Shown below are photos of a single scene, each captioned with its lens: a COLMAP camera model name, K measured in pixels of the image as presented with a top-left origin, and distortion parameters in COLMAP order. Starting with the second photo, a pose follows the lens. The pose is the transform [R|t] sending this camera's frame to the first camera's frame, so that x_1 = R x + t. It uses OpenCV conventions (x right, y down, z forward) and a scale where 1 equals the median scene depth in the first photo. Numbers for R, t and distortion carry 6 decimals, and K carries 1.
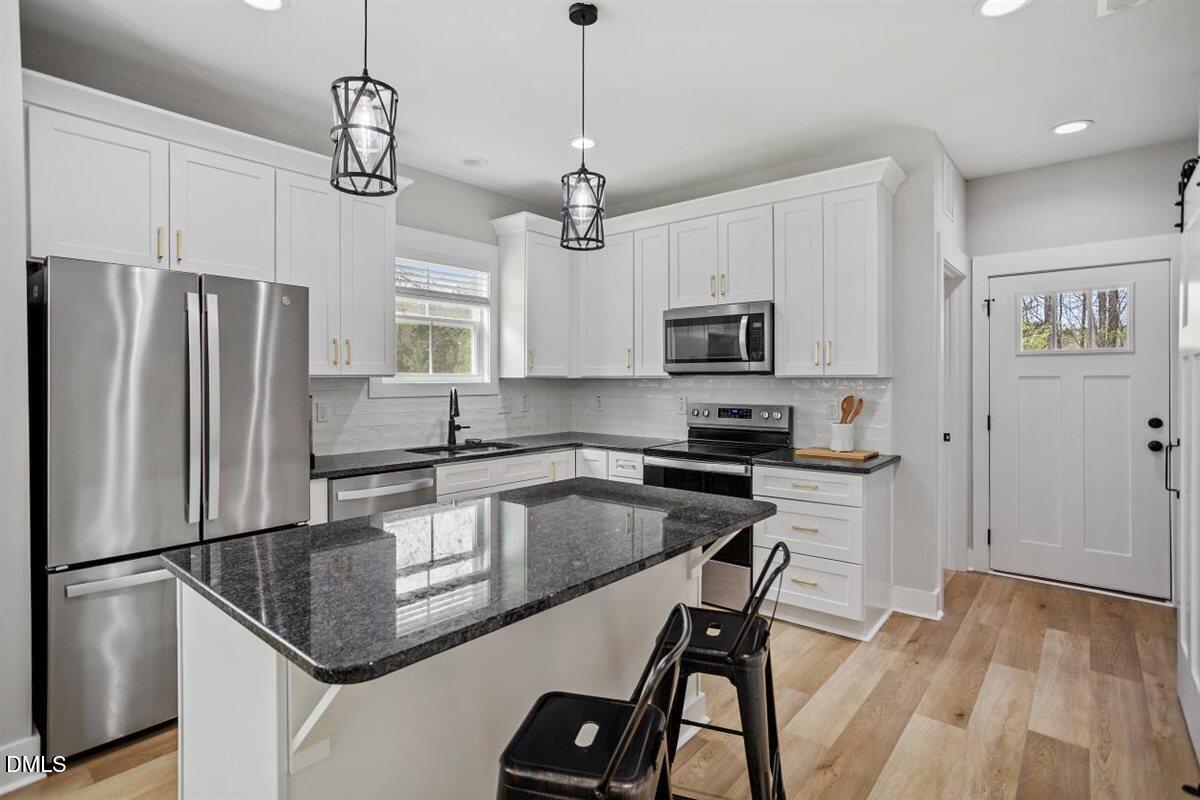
lens RADIAL K [[581.8, 0, 602.7], [0, 581.8, 382.0], [0, 0, 1]] dist [-0.028794, 0.000415]
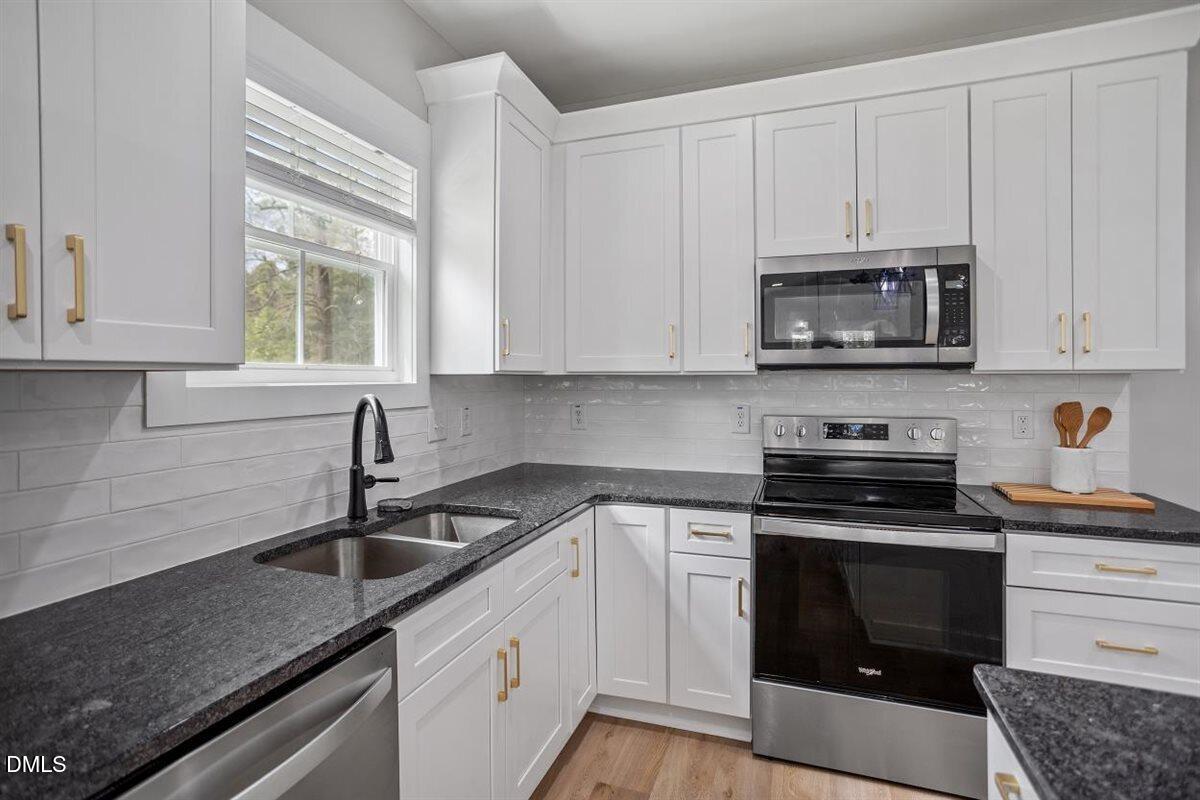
lens RADIAL K [[570.2, 0, 605.9], [0, 570.2, 375.3], [0, 0, 1]] dist [-0.002257, 0.000162]
pose [[0.935817, 0.002104, 0.352481, -0.238983], [0.002160, 0.999929, -0.011704, 0.000113], [-0.352481, 0.011714, 0.935746, 0.522986]]
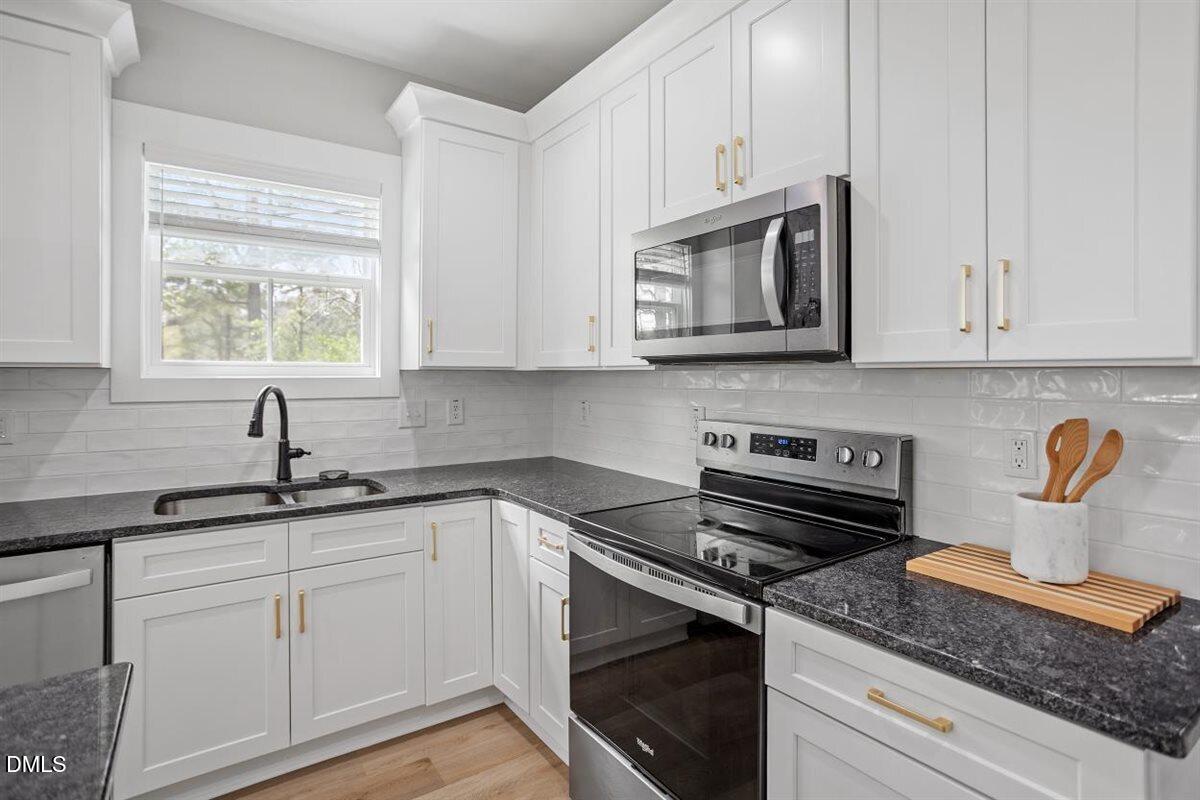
lens RADIAL K [[591.3, 0, 600.5], [0, 591.3, 374.0], [0, 0, 1]] dist [-0.015645, 0.000205]
pose [[0.964668, 0.002158, -0.263458, 0.213490], [-0.003637, 0.999980, -0.005125, -0.000777], [0.263442, 0.005902, 0.964657, 0.511248]]
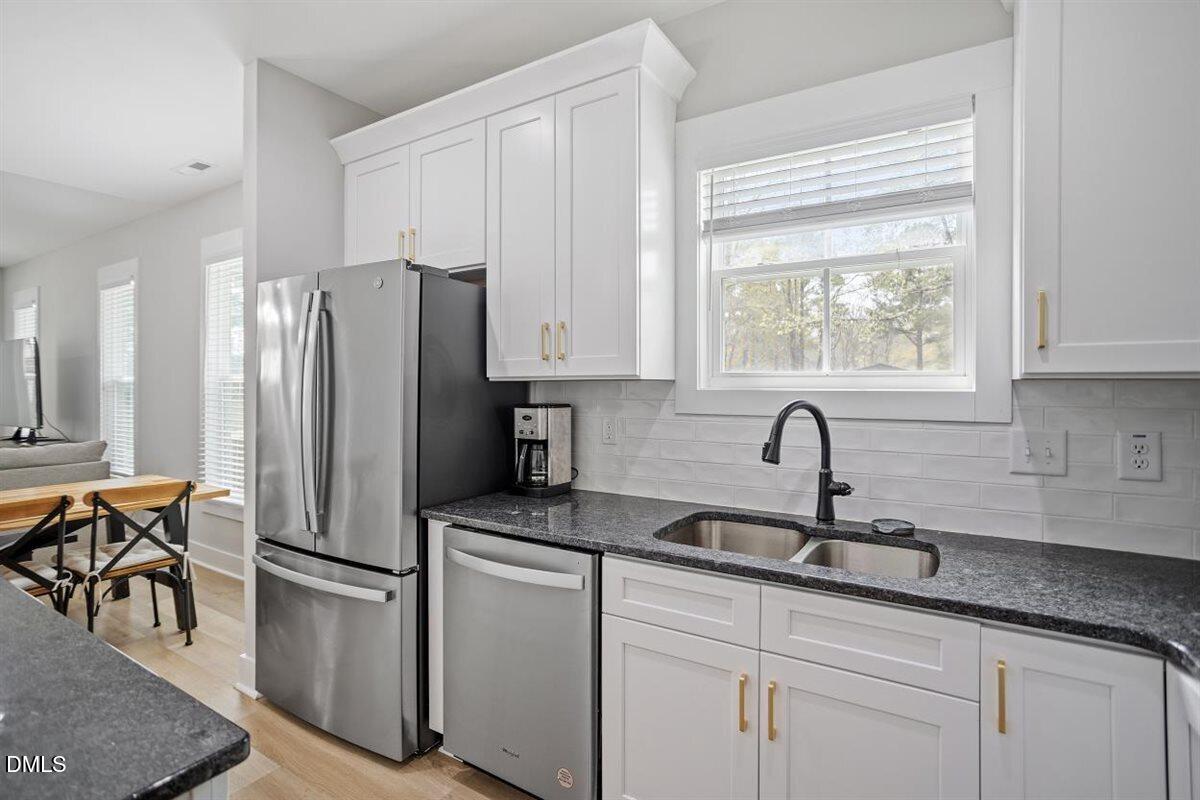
lens RADIAL K [[569.2, 0, 600.4], [0, 569.2, 387.7], [0, 0, 1]] dist [-0.017414, 0.000380]
pose [[0.140318, 0.004054, -0.990098, 0.167238], [-0.007055, 0.999970, 0.003094, -0.001191], [0.990081, 0.006551, 0.140342, 0.766890]]
